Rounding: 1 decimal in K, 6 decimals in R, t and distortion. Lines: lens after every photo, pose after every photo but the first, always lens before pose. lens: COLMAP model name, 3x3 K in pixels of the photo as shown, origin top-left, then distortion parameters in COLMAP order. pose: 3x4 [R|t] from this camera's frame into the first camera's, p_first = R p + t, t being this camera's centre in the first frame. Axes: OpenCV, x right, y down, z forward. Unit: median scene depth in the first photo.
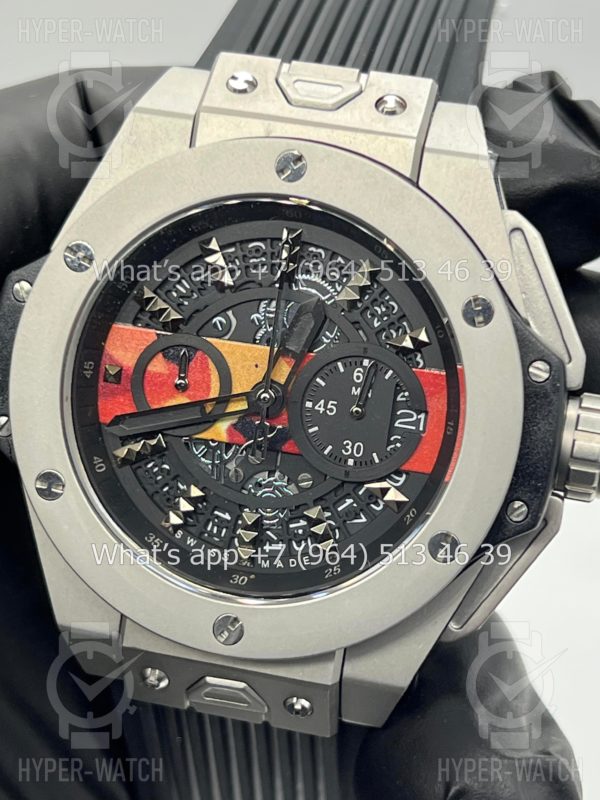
lens RADIAL K [[1845.8, 0, 298.4], [0, 1845.8, 398.2], [0, 0, 1]] dist [0.188177, 0.000000]
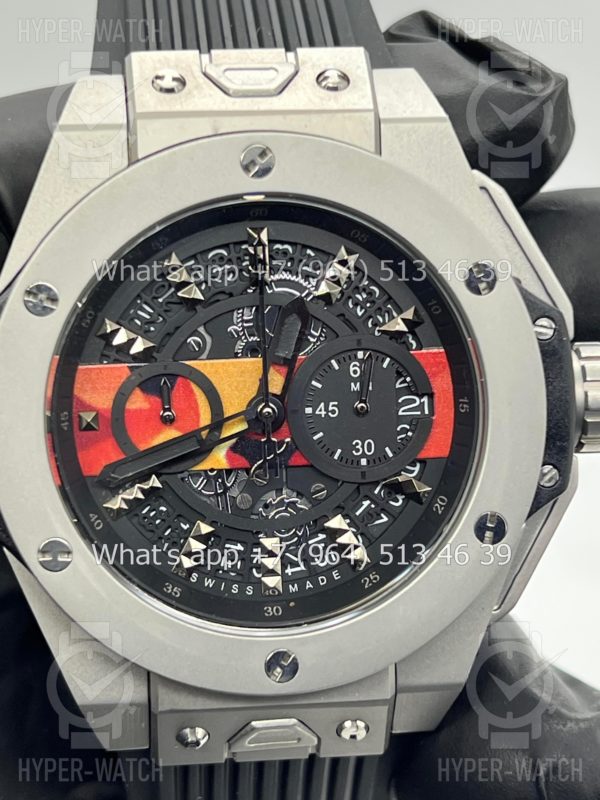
lens RADIAL K [[1845.8, 0, 298.5], [0, 1845.8, 404.5], [0, 0, 1]] dist [0.188177, 0.000000]
pose [[0.946806, -0.195506, 0.255609, -0.237033], [0.193495, 0.980538, 0.033247, -0.031637], [-0.257134, 0.017981, 0.966208, 0.099478]]
